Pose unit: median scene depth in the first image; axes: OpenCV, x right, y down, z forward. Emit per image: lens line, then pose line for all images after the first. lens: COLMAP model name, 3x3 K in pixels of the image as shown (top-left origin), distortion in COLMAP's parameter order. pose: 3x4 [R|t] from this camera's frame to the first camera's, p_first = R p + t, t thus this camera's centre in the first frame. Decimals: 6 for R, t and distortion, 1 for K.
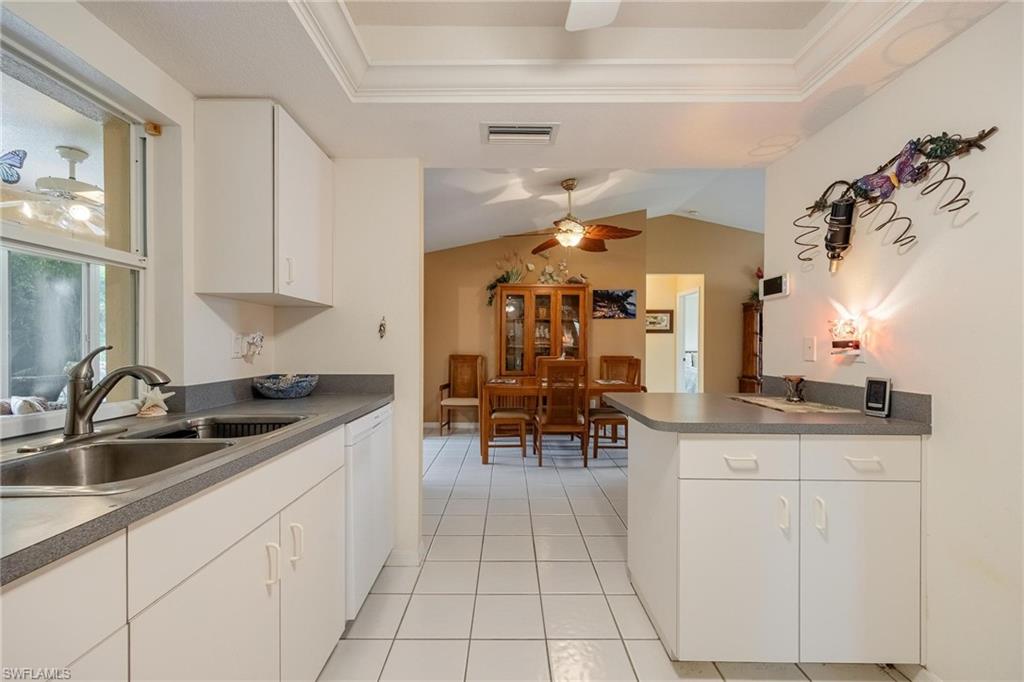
lens RADIAL K [[421.0, 0, 511.6], [0, 421.0, 346.0], [0, 0, 1]] dist [0.001342, 0.000057]
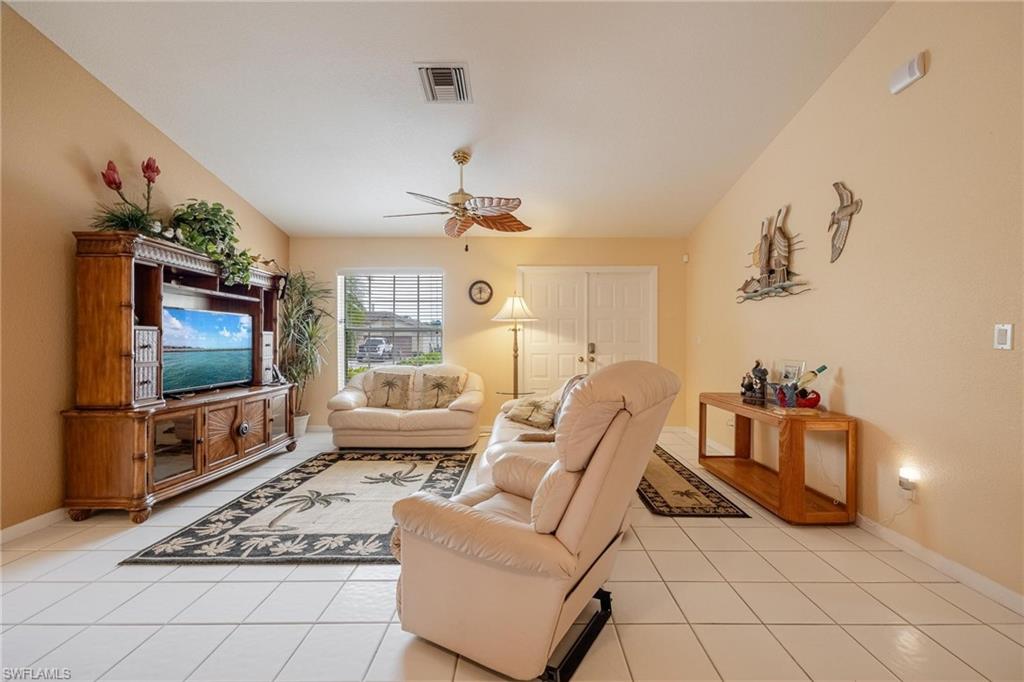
lens RADIAL K [[422.9, 0, 523.5], [0, 422.9, 340.3], [0, 0, 1]] dist [-0.002414, -0.000226]
pose [[0.000643, -0.005118, 0.999987, 0.197475], [-0.001073, 0.999986, 0.005119, 0.004350], [-0.999999, -0.001077, 0.000638, 0.834306]]
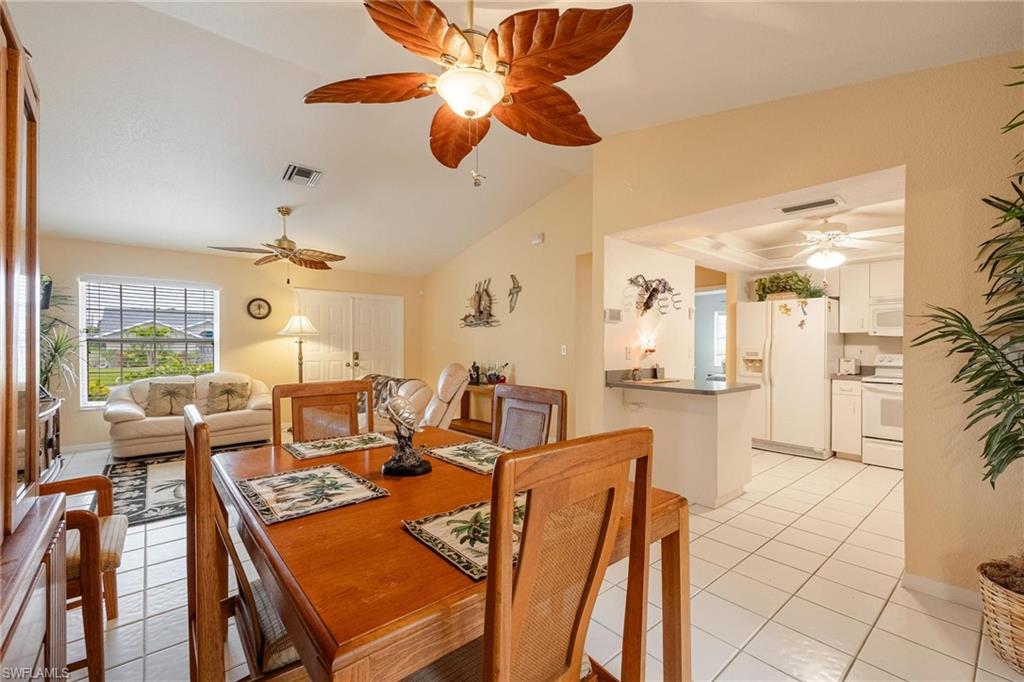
lens RADIAL K [[426.8, 0, 513.0], [0, 426.8, 346.6], [0, 0, 1]] dist [0.003850, 0.000318]
pose [[-0.641931, -0.008451, 0.766715, -0.204972], [-0.003654, 0.999962, 0.007963, -0.016990], [-0.766753, 0.002310, -0.641938, 1.229522]]
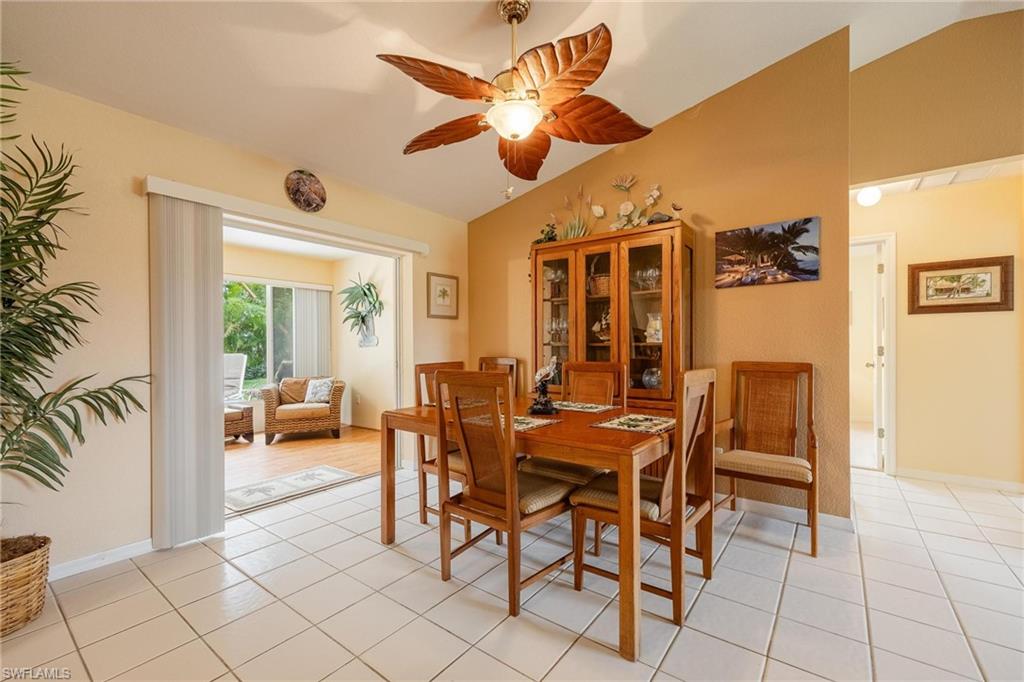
lens RADIAL K [[428.3, 0, 513.5], [0, 428.3, 348.4], [0, 0, 1]] dist [-0.000696, -0.000516]
pose [[0.796195, -0.006025, -0.605010, 0.430791], [0.009875, 0.999947, 0.003037, 0.004599], [0.604960, -0.008392, 0.796212, 0.606177]]
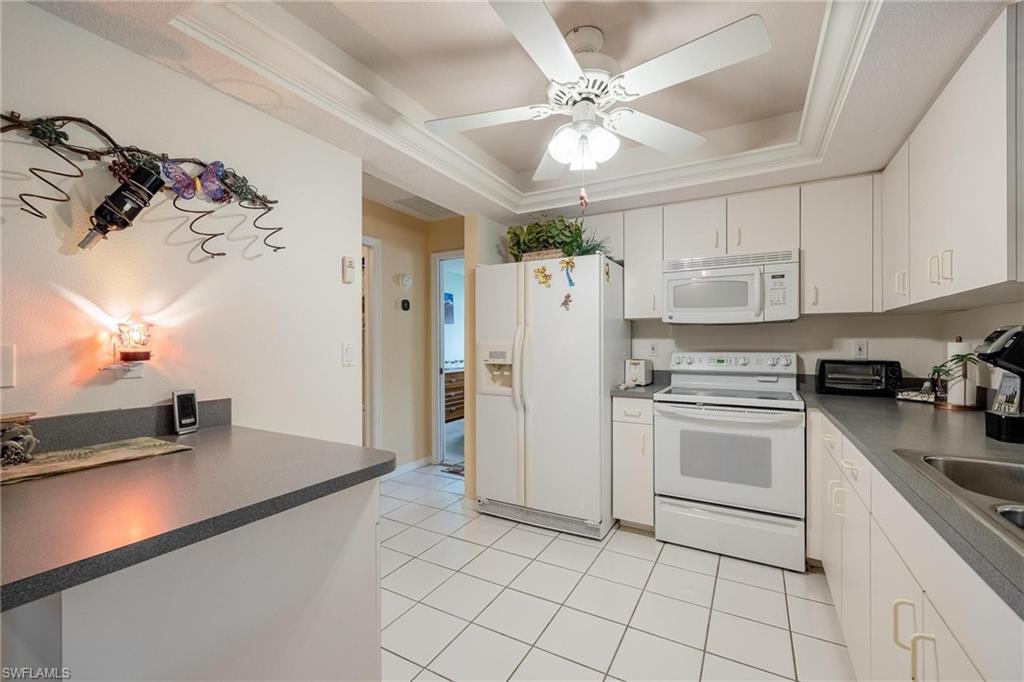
lens RADIAL K [[421.6, 0, 516.2], [0, 421.6, 342.4], [0, 0, 1]] dist [0.001299, -0.000184]
pose [[-0.870794, -0.001478, 0.491646, -0.076801], [0.001157, 0.999987, 0.005056, -0.012531], [-0.491647, 0.004972, -0.870780, 0.529254]]
